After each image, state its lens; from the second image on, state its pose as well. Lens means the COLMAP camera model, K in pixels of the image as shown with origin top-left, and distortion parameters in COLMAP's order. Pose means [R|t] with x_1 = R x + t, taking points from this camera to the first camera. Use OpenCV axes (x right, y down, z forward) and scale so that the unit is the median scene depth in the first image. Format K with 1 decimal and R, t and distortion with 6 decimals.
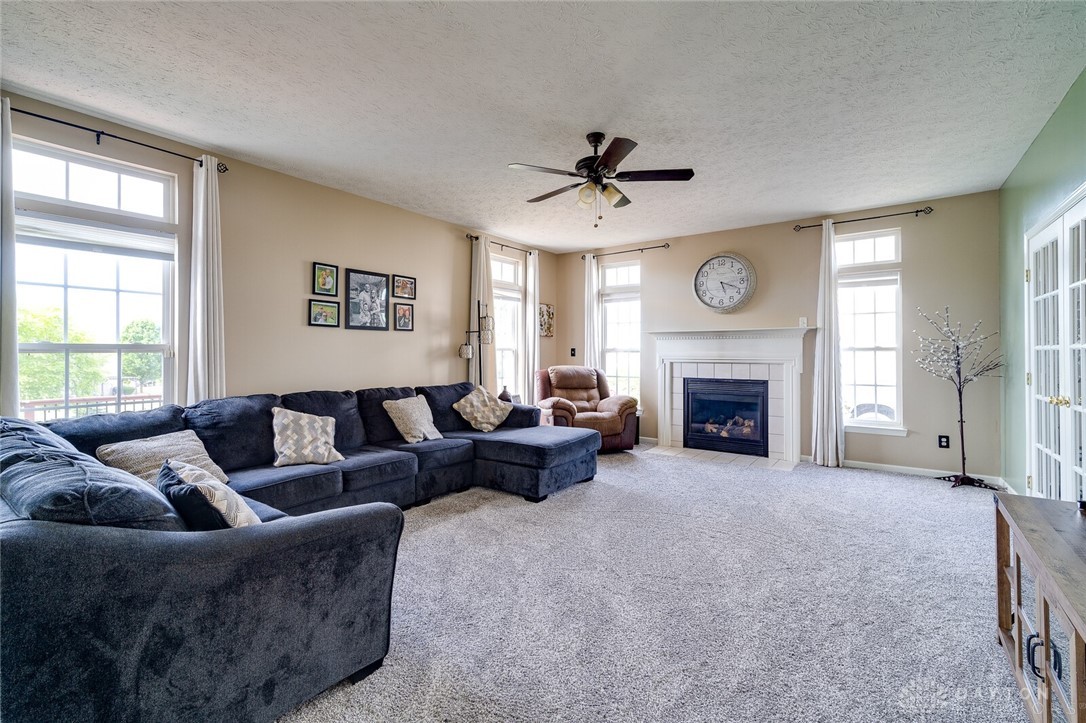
lens RADIAL K [[471.7, 0, 524.0], [0, 471.7, 350.4], [0, 0, 1]] dist [0.001247, -0.000881]
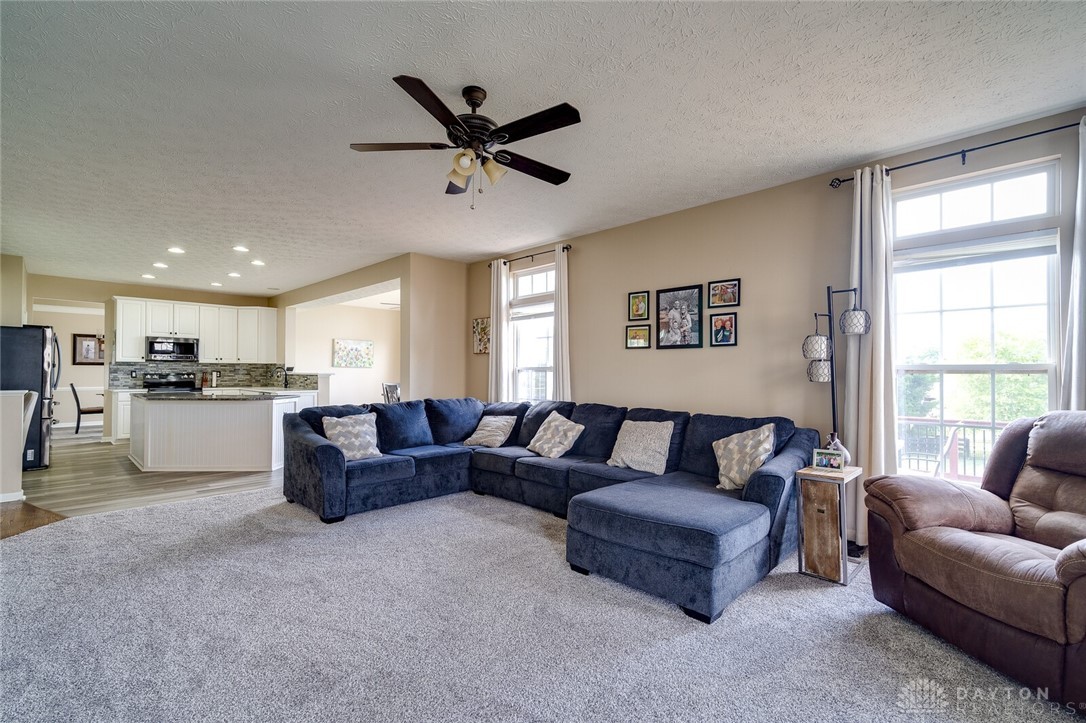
lens RADIAL K [[471.7, 0, 541.3], [0, 471.7, 364.7], [0, 0, 1]] dist [0.001247, -0.000881]
pose [[-0.117440, -0.014707, -0.992971, 0.648195], [-0.001669, 0.999892, -0.014612, 0.003470], [0.993079, -0.000059, -0.117452, 0.837701]]
